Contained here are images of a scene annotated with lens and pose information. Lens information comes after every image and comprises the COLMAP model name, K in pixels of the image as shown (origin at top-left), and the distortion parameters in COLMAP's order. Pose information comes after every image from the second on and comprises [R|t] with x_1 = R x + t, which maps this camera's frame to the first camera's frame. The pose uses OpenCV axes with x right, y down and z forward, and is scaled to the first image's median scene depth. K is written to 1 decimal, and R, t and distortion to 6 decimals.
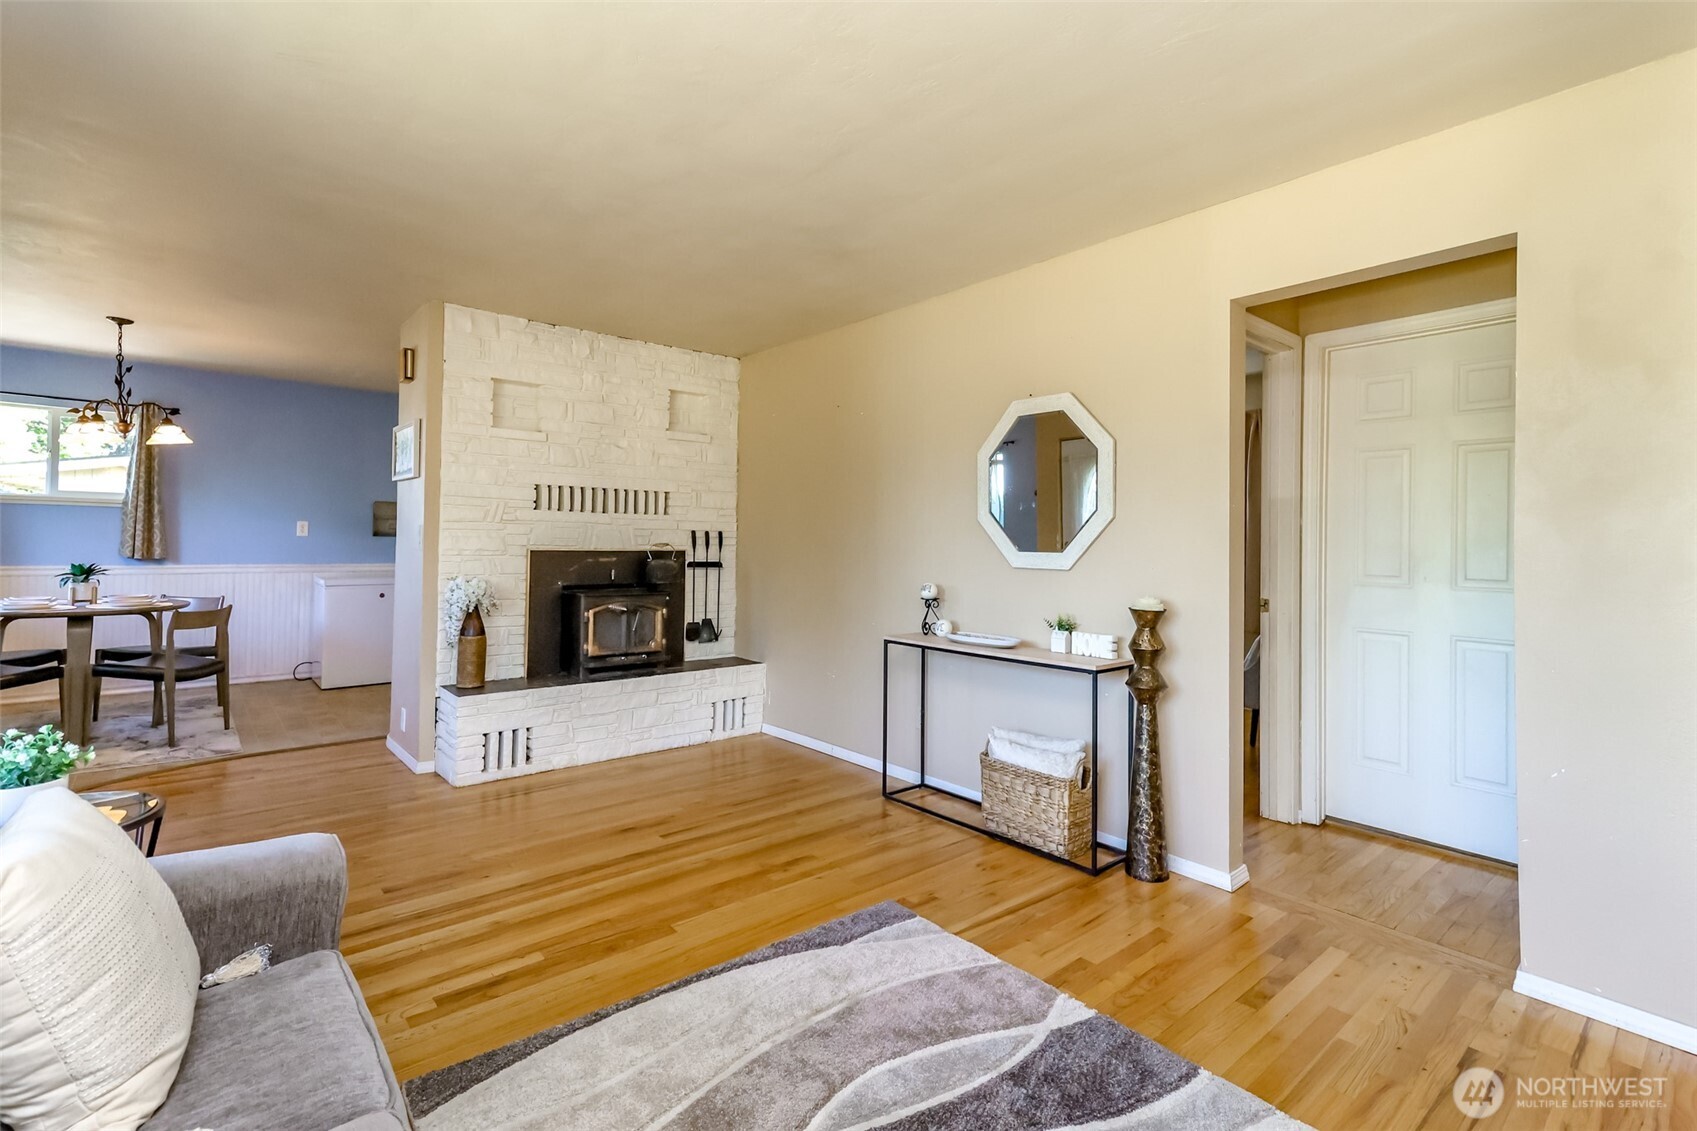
lens RADIAL K [[801.3, 0, 848.2], [0, 801.3, 539.6], [0, 0, 1]] dist [0.026531, 0.000144]
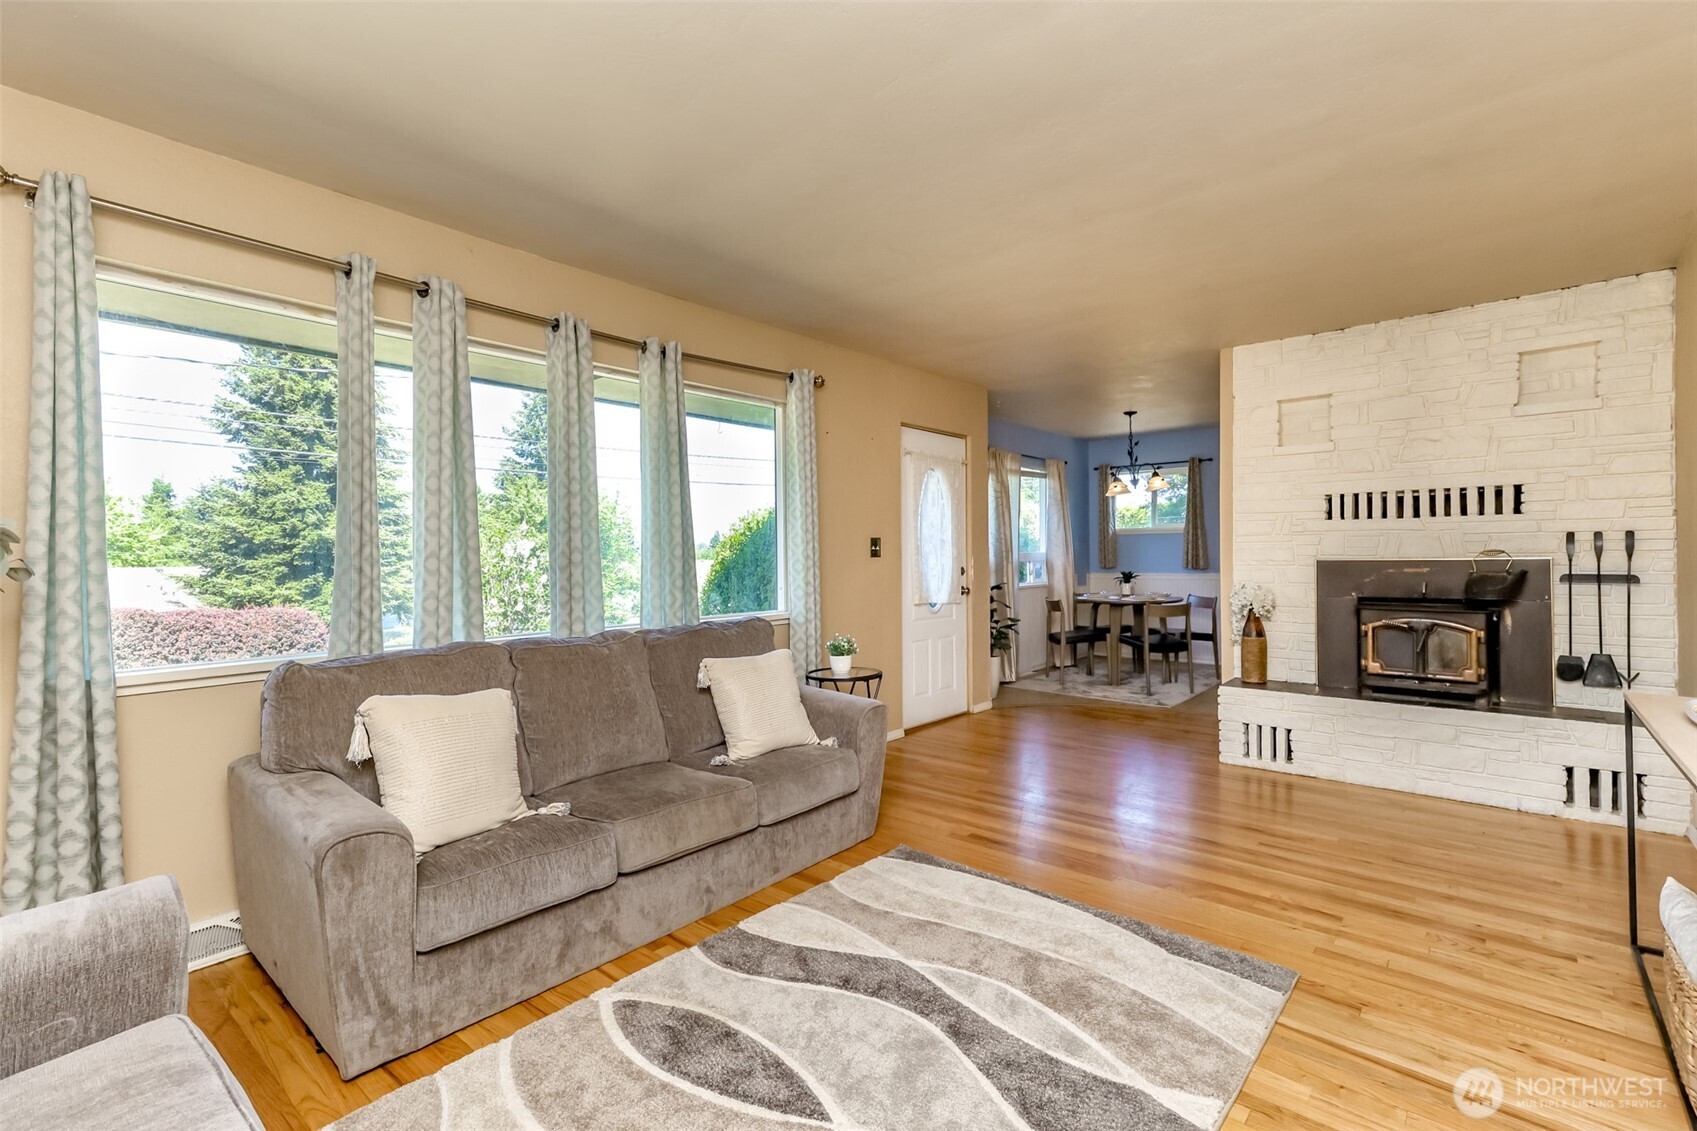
lens RADIAL K [[801.3, 0, 854.1], [0, 801.3, 570.1], [0, 0, 1]] dist [0.026531, 0.000144]
pose [[0.130671, 0.003907, -0.991418, 0.498903], [0.015761, 0.999858, 0.006017, 0.009366], [0.991301, -0.016412, 0.130591, 0.263372]]
